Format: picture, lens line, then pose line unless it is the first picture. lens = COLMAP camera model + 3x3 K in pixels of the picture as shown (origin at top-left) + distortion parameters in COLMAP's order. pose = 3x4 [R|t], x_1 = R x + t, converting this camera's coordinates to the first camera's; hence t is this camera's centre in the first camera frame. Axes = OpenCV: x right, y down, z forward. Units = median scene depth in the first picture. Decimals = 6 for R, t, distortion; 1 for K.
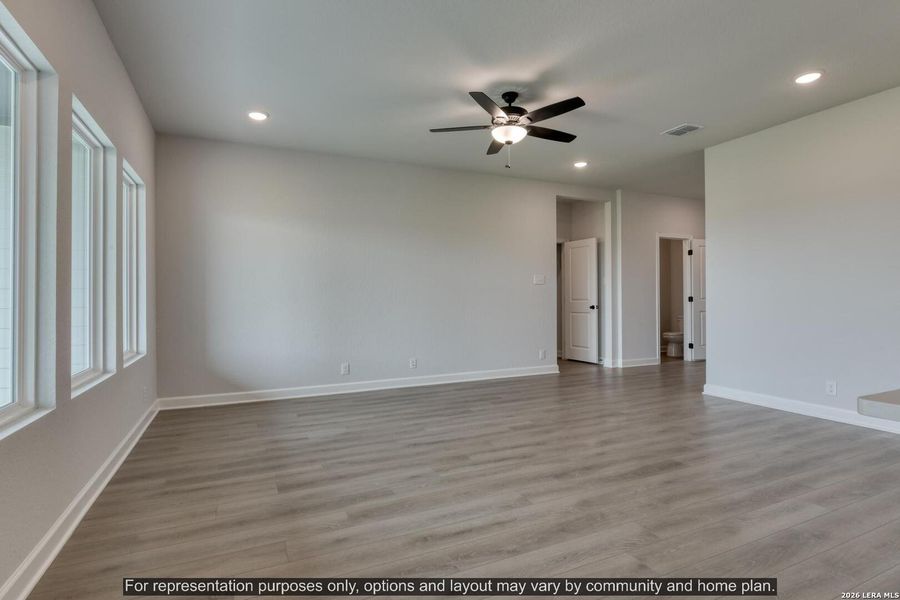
lens RADIAL K [[458.2, 0, 450.0], [0, 458.2, 300.0], [0, 0, 1]] dist [-0.001407, -0.000290]
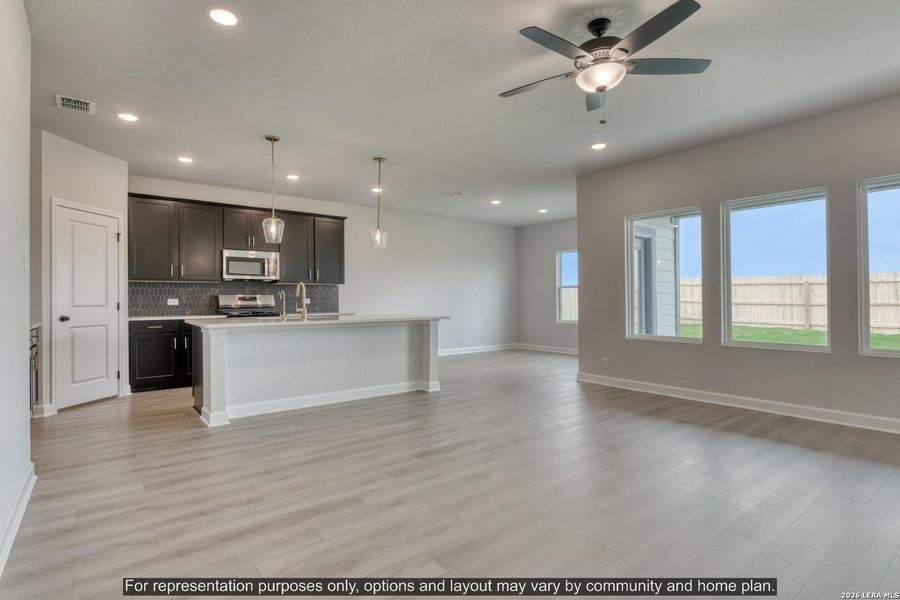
lens RADIAL K [[458.2, 0, 450.0], [0, 458.2, 300.0], [0, 0, 1]] dist [-0.001407, -0.000290]
pose [[-0.974122, 0.013370, -0.225625, 0.658396], [0.012589, 0.999909, 0.004901, -0.014367], [0.225670, 0.001934, -0.974202, 2.044670]]
